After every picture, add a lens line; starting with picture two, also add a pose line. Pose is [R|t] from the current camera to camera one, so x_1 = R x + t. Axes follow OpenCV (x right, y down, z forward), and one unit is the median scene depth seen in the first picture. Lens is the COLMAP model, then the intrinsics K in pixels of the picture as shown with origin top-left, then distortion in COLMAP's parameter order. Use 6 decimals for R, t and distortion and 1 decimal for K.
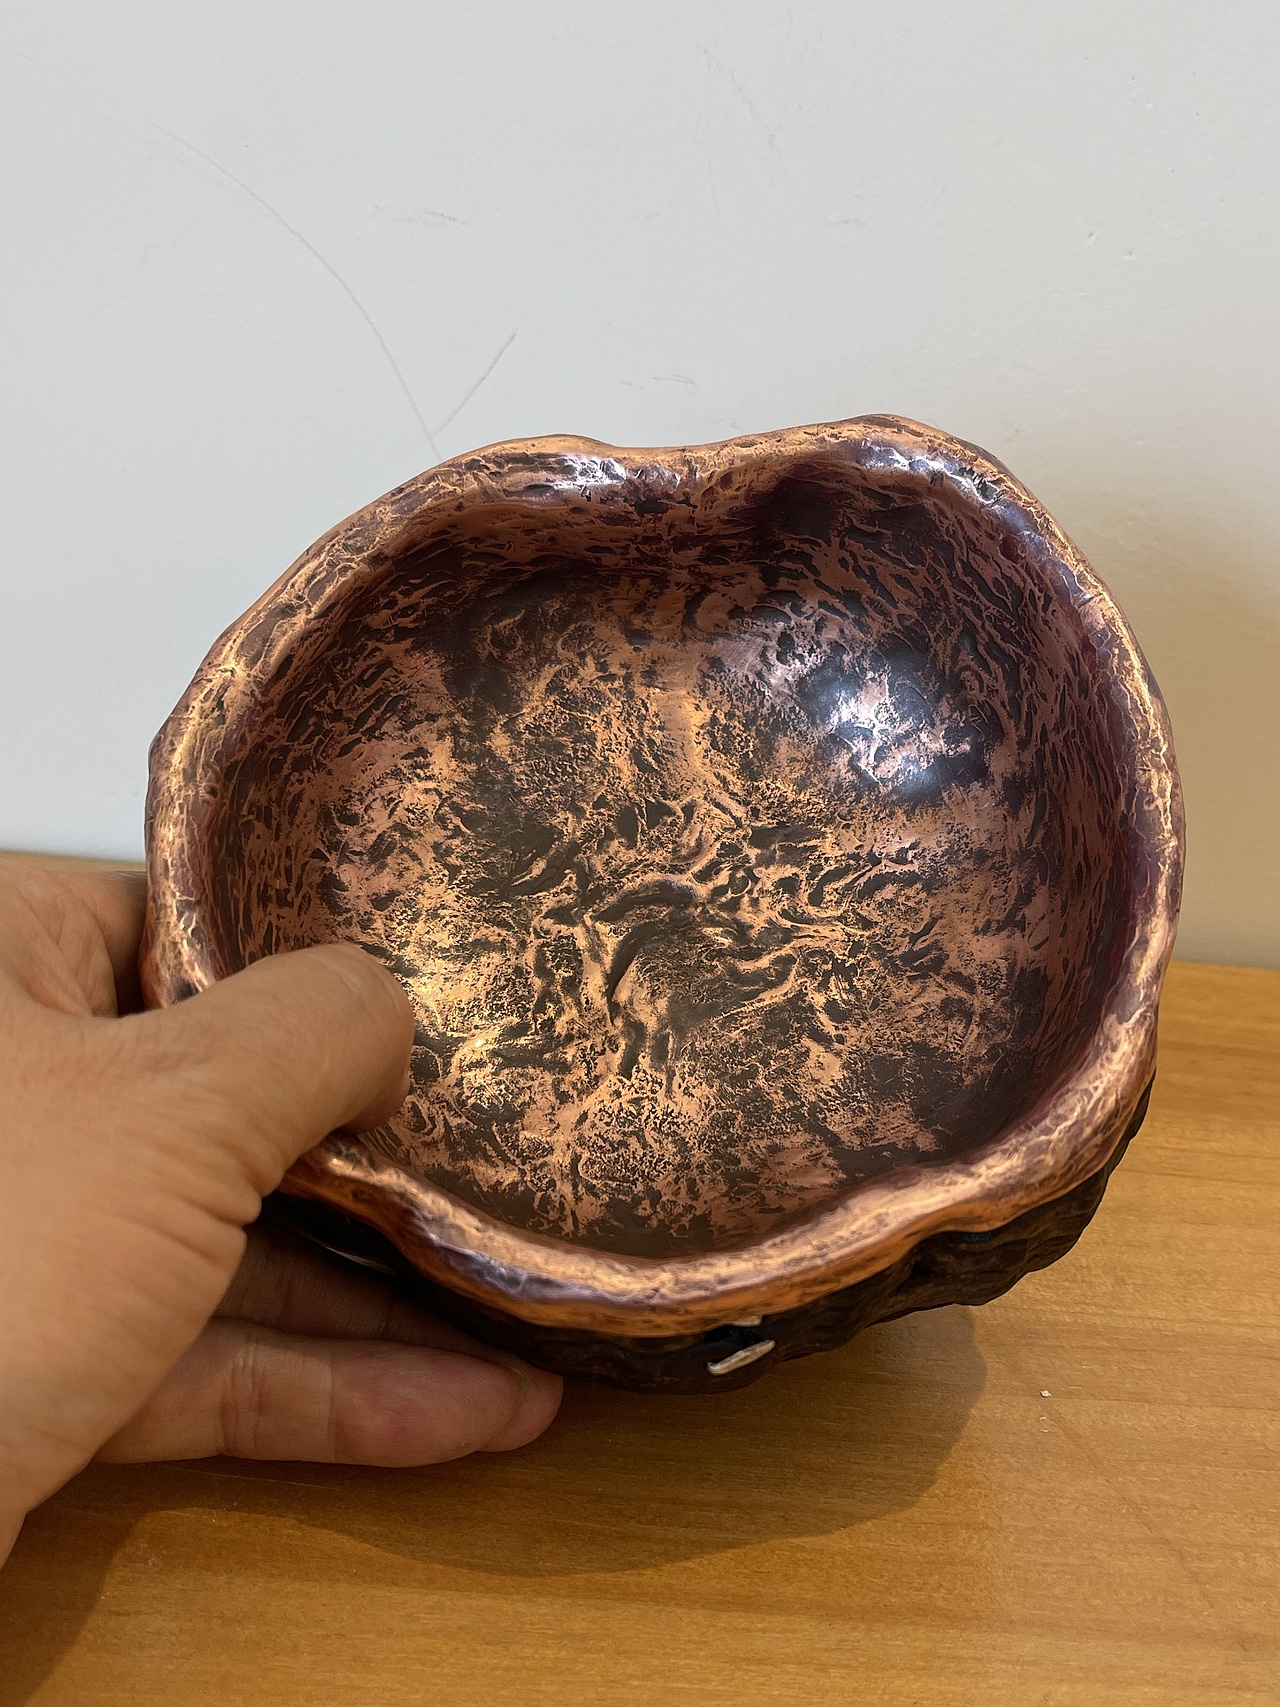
lens RADIAL K [[1665.8, 0, 640.0], [0, 1665.8, 853.5], [0, 0, 1]] dist [0.155093, -0.001733]
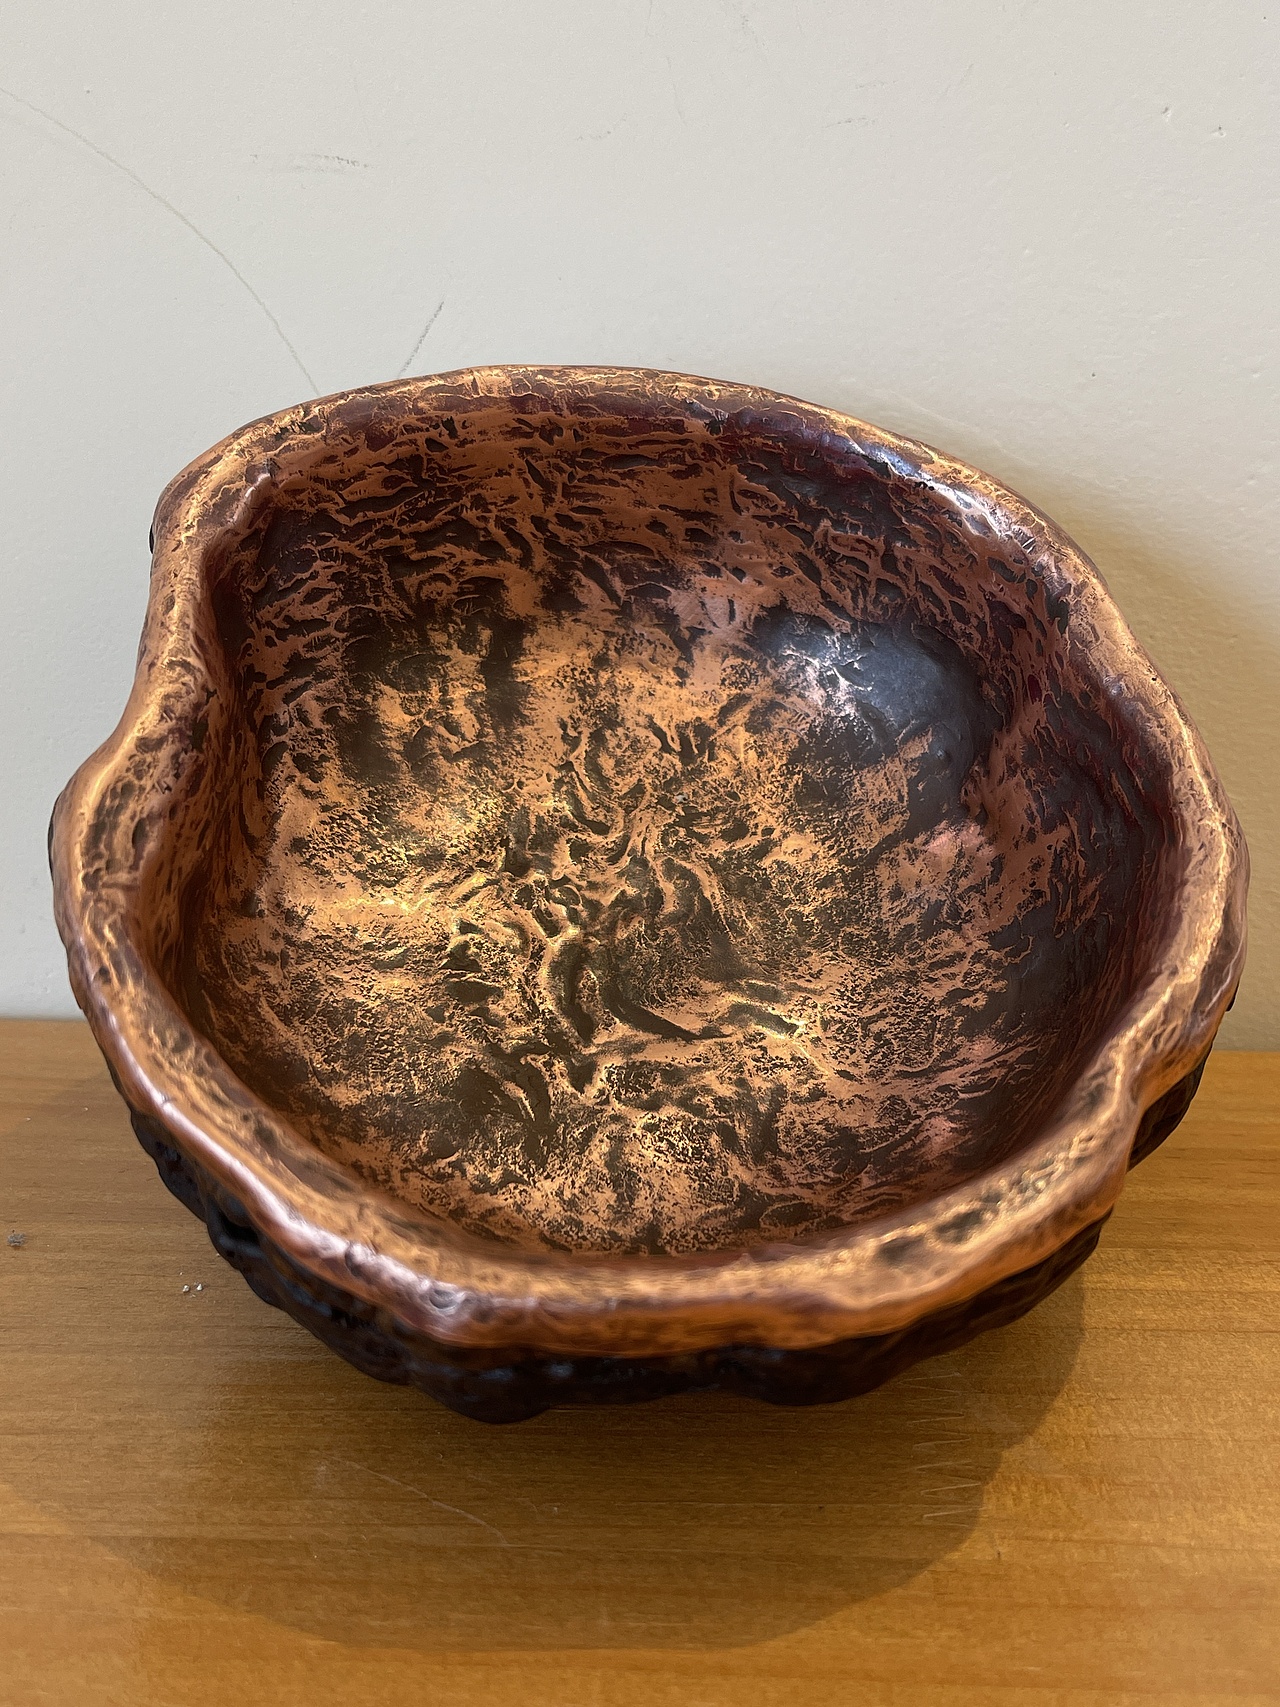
lens RADIAL K [[1706.4, 0, 640.0], [0, 1706.4, 853.5], [0, 0, 1]] dist [0.102888, -0.004104]
pose [[0.117590, -0.786271, 0.606590, -0.468501], [0.865010, 0.381130, 0.326340, -0.253474], [-0.487781, 0.486332, 0.724949, 0.329964]]
